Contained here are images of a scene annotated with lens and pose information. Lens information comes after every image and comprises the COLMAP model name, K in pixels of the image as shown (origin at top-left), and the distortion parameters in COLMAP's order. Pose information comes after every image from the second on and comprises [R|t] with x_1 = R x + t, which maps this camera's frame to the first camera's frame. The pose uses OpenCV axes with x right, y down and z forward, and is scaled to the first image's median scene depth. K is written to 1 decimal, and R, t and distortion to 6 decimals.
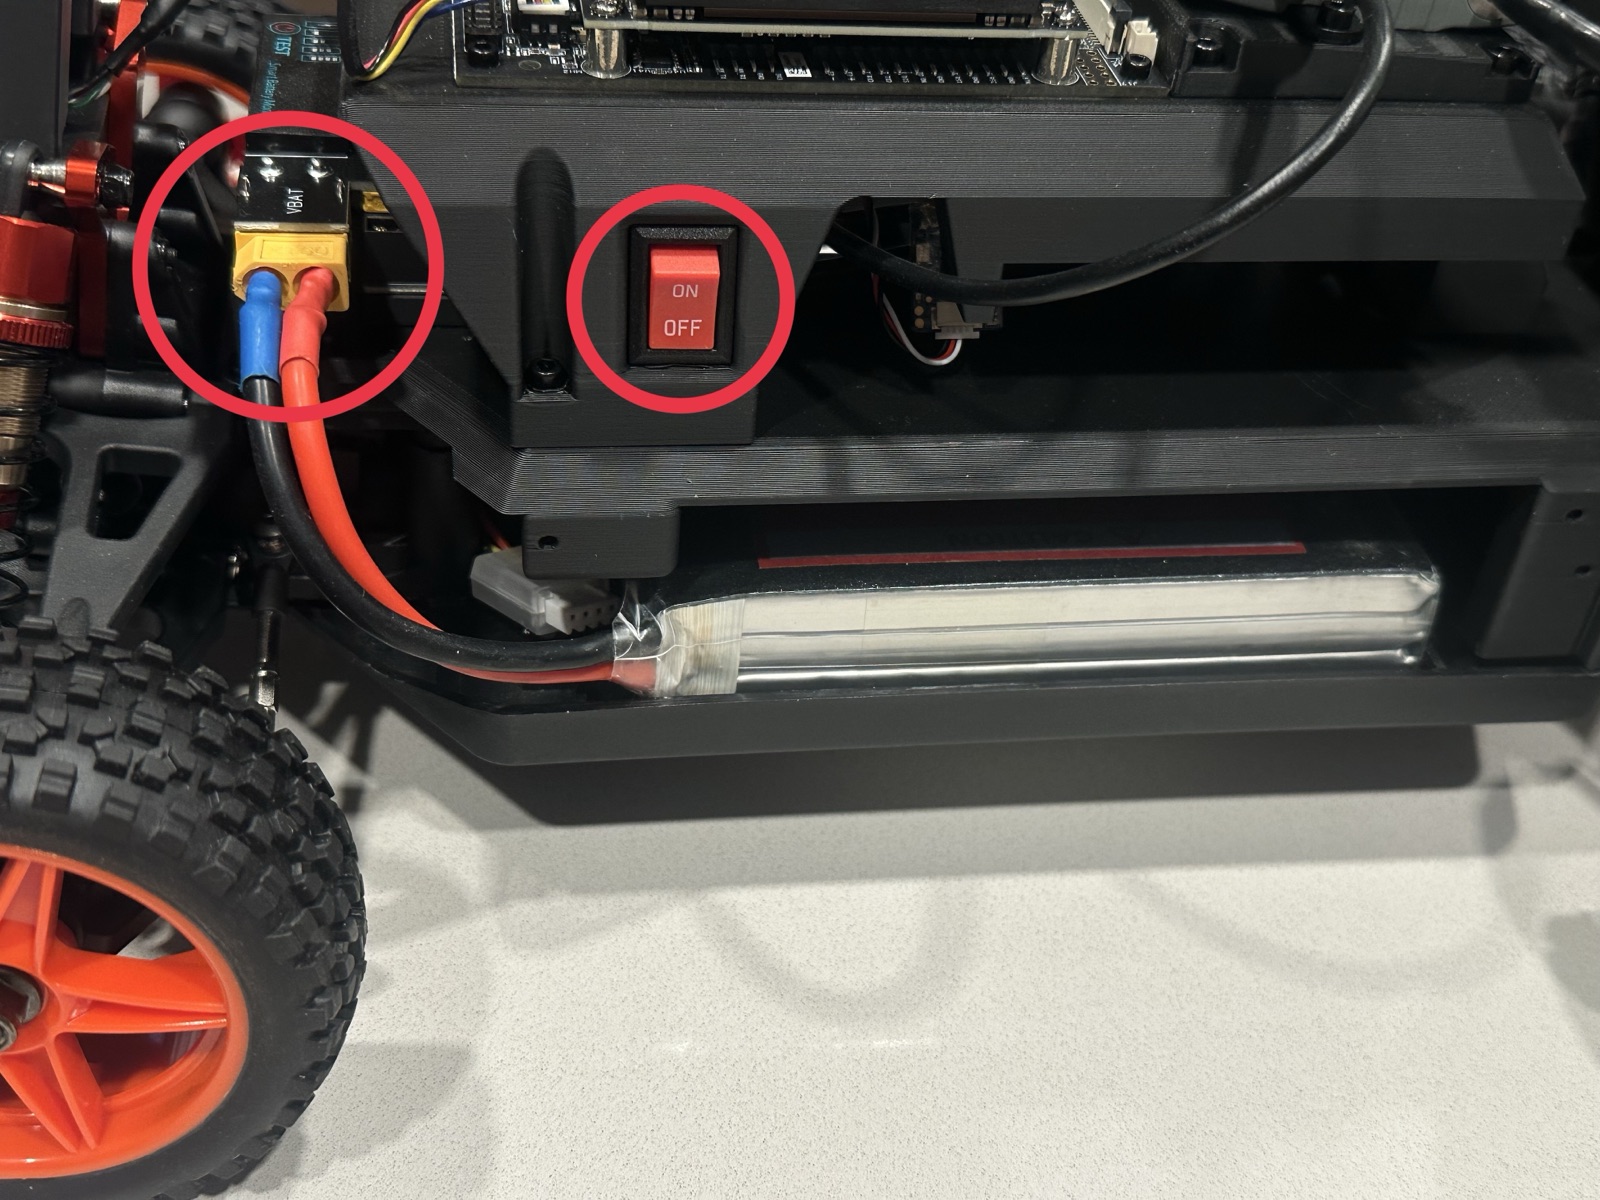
lens RADIAL K [[1801.1, 0, 800.0], [0, 1801.1, 600.0], [0, 0, 1]] dist [0.182256, -0.300031]
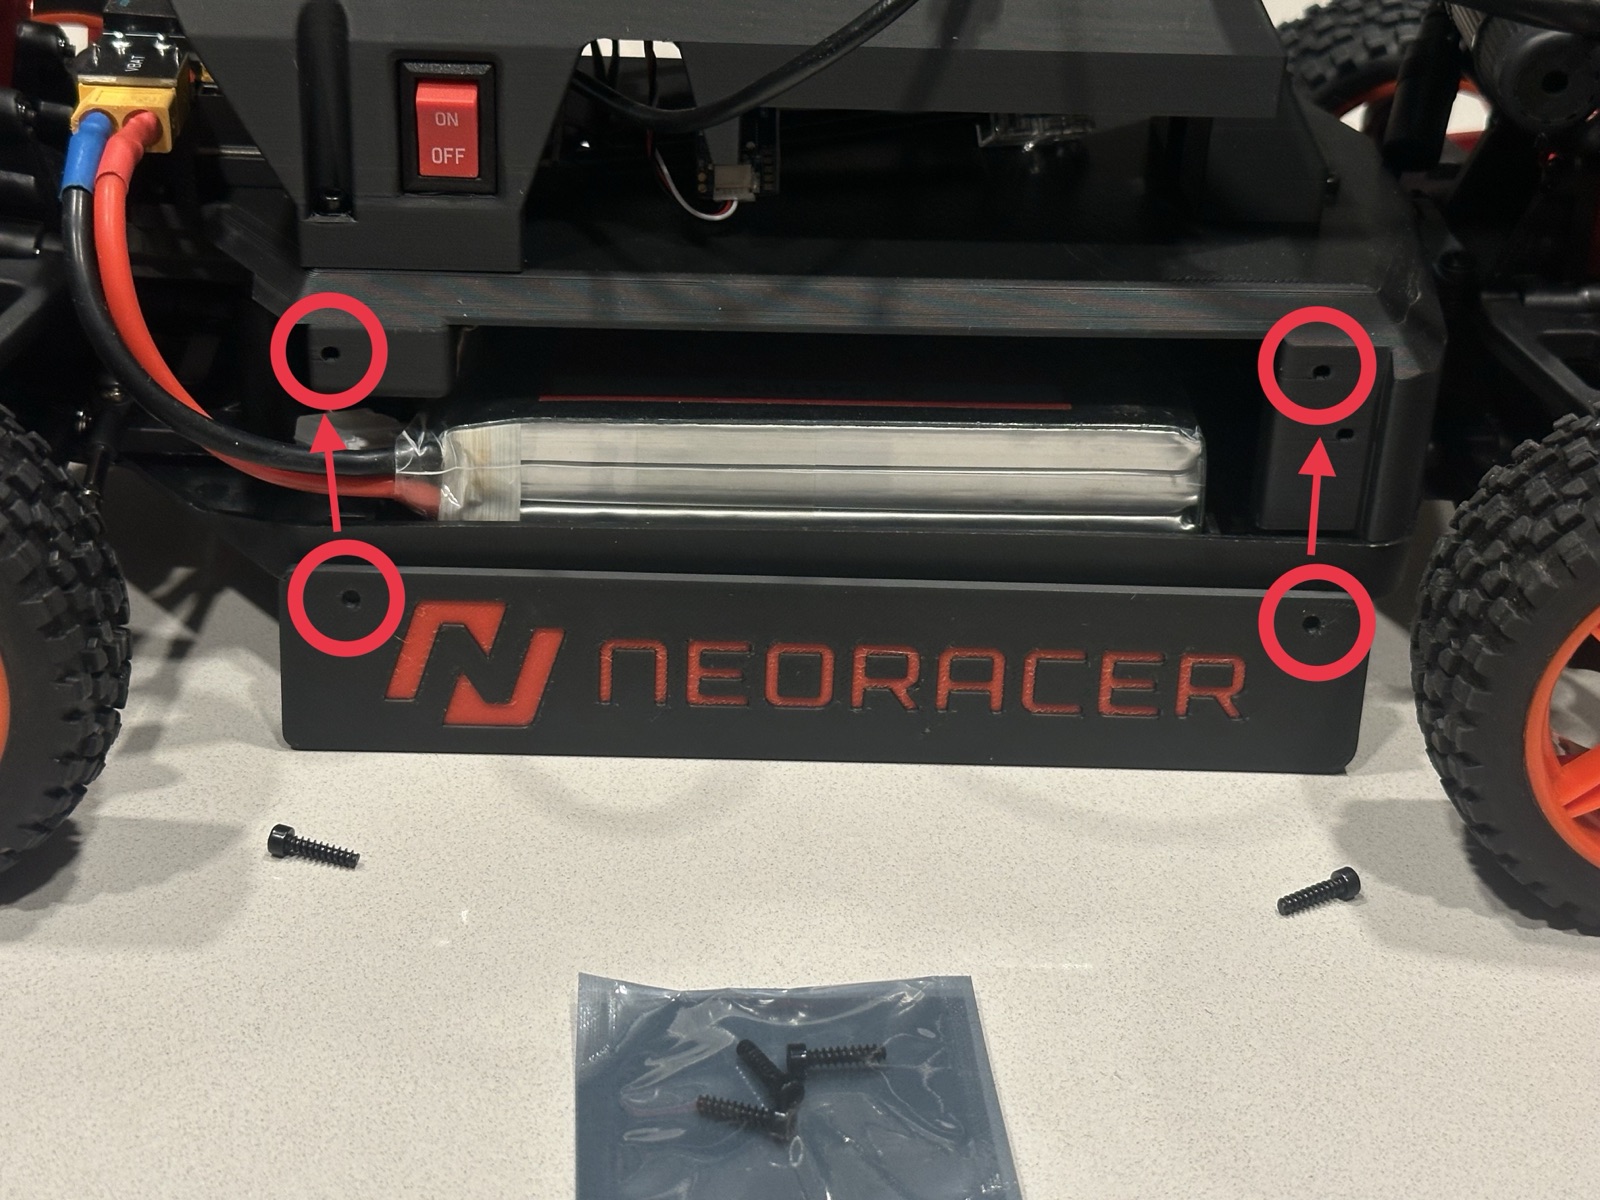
lens RADIAL K [[2476.8, 0, 800.0], [0, 2476.8, 600.0], [0, 0, 1]] dist [0.225089, -0.067428]
pose [[0.991733, 0.014304, -0.127519, 0.331628], [-0.035132, 0.986064, -0.162618, 0.344127], [0.123415, 0.165753, 0.978414, -0.425414]]
